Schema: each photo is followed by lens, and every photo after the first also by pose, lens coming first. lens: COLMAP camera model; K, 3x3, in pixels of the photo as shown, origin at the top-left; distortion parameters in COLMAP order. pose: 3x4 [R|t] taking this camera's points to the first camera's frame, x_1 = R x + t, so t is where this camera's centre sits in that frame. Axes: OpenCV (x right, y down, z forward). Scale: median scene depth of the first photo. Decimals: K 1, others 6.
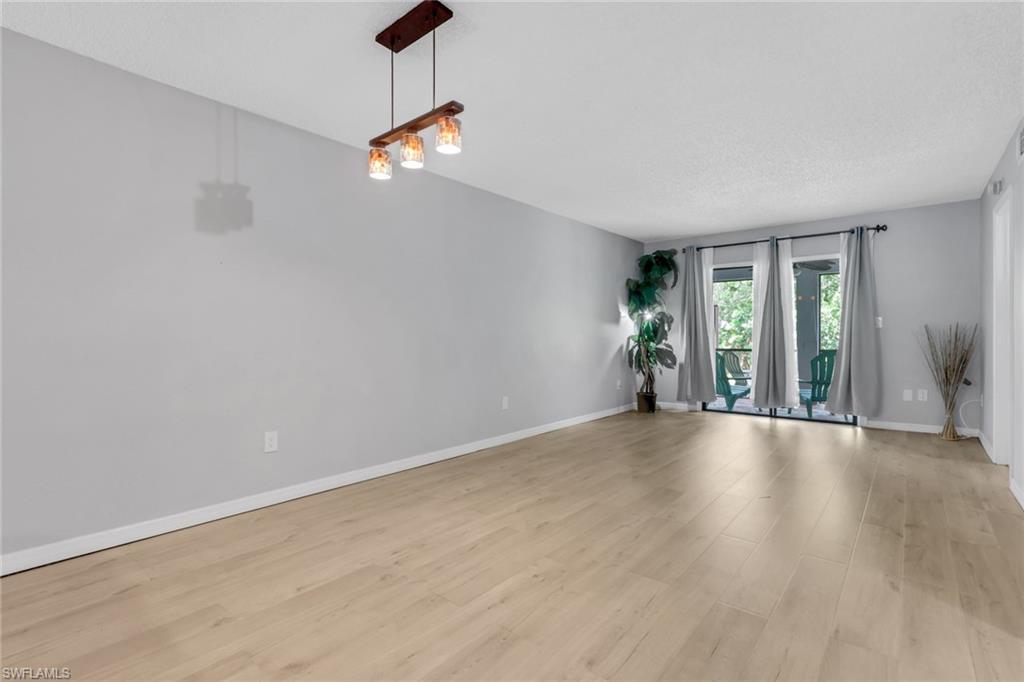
lens RADIAL K [[499.7, 0, 513.2], [0, 499.7, 349.0], [0, 0, 1]] dist [-0.002051, 0.000341]
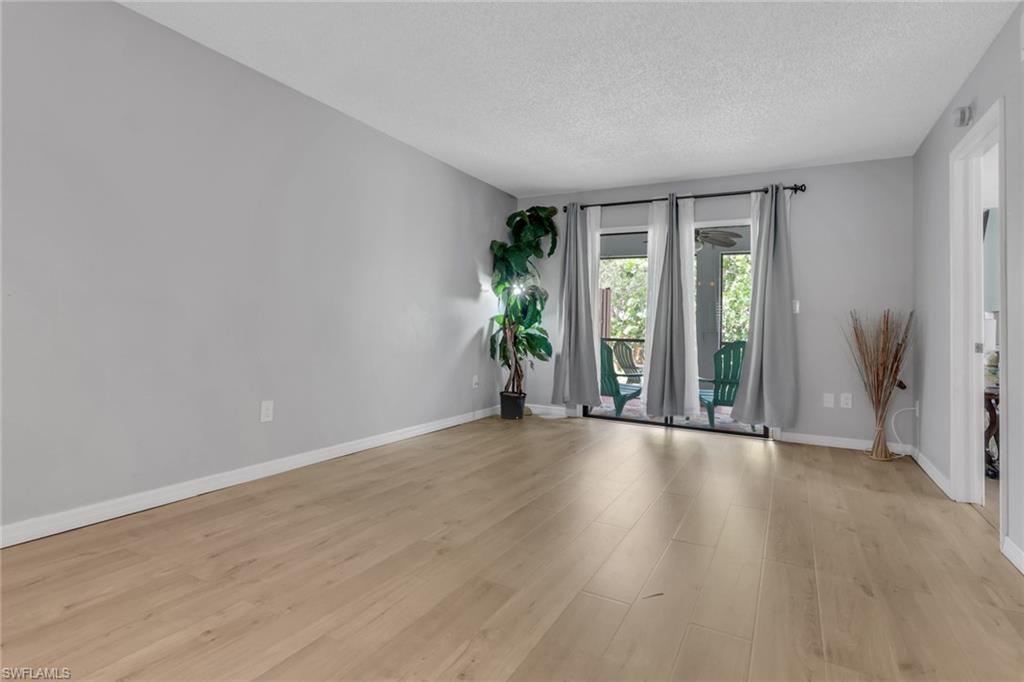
lens RADIAL K [[507.2, 0, 512.0], [0, 507.2, 323.0], [0, 0, 1]] dist [0.000636, 0.000395]
pose [[0.983508, 0.032049, 0.178005, 0.129681], [-0.026097, 0.999023, -0.035677, 0.010514], [-0.178974, 0.030443, 0.983383, 0.252527]]
